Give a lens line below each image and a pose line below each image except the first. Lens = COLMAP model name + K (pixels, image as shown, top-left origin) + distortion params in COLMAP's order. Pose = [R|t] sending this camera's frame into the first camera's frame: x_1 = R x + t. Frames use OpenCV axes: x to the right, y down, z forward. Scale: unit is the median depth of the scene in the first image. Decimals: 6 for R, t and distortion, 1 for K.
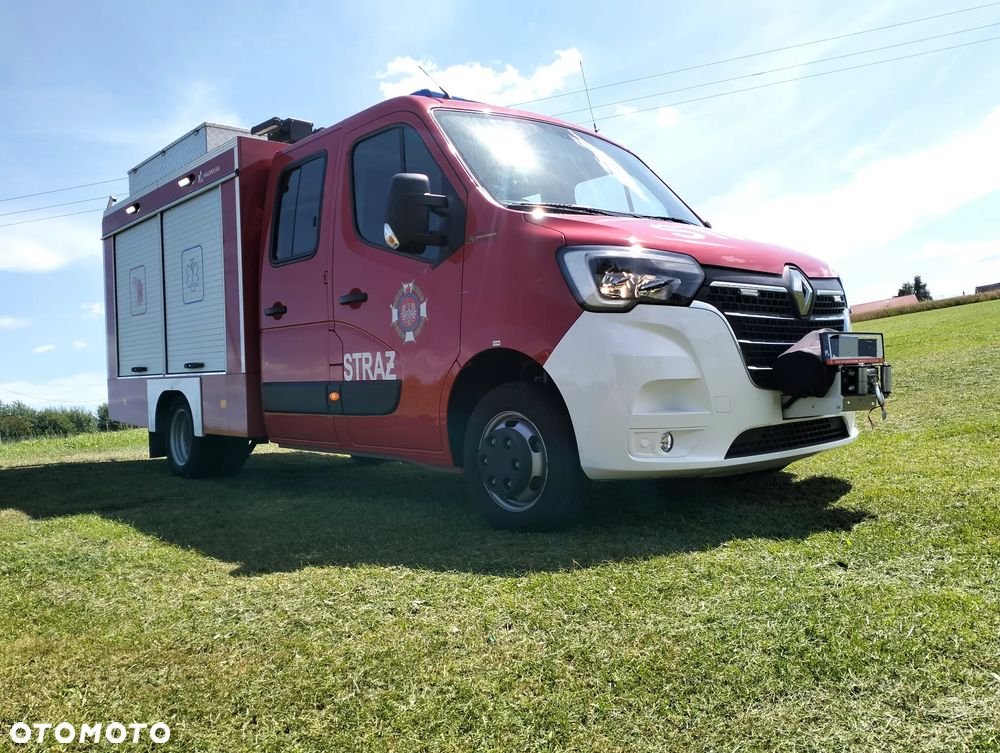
lens RADIAL K [[847.8, 0, 486.8], [0, 847.8, 378.4], [0, 0, 1]] dist [0.103983, -0.232856]
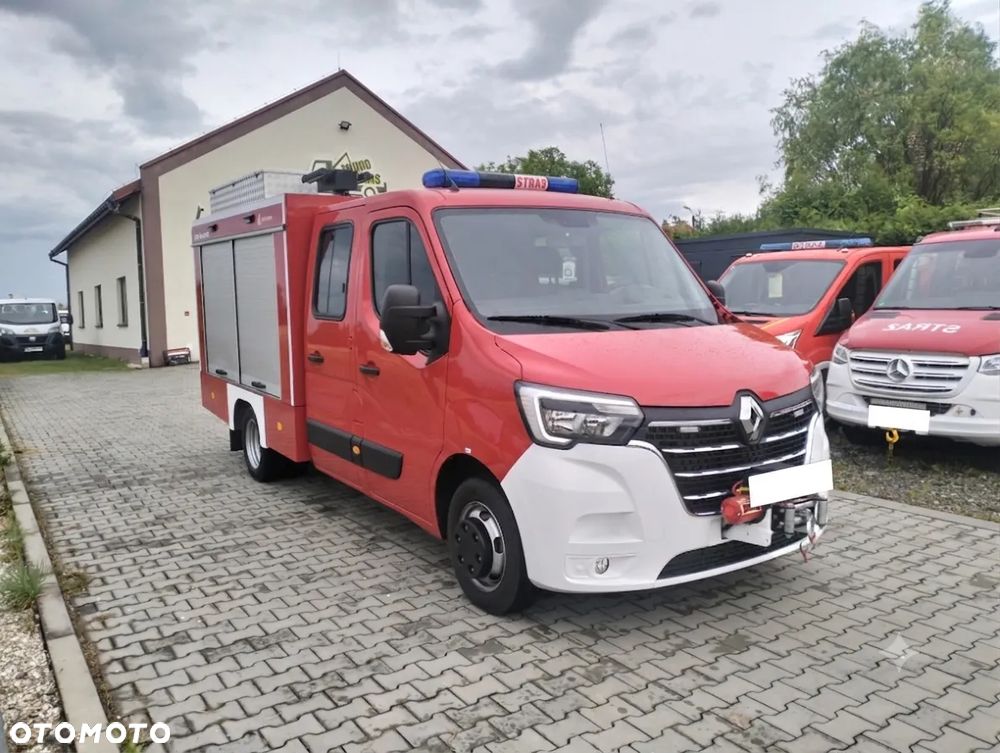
lens RADIAL K [[828.5, 0, 478.3], [0, 828.5, 378.2], [0, 0, 1]] dist [0.139781, -0.315998]
pose [[0.987797, 0.032972, -0.152216, 0.179575], [-0.014955, 0.992898, 0.118022, -0.253099], [0.155026, -0.114306, 0.981275, -0.062364]]
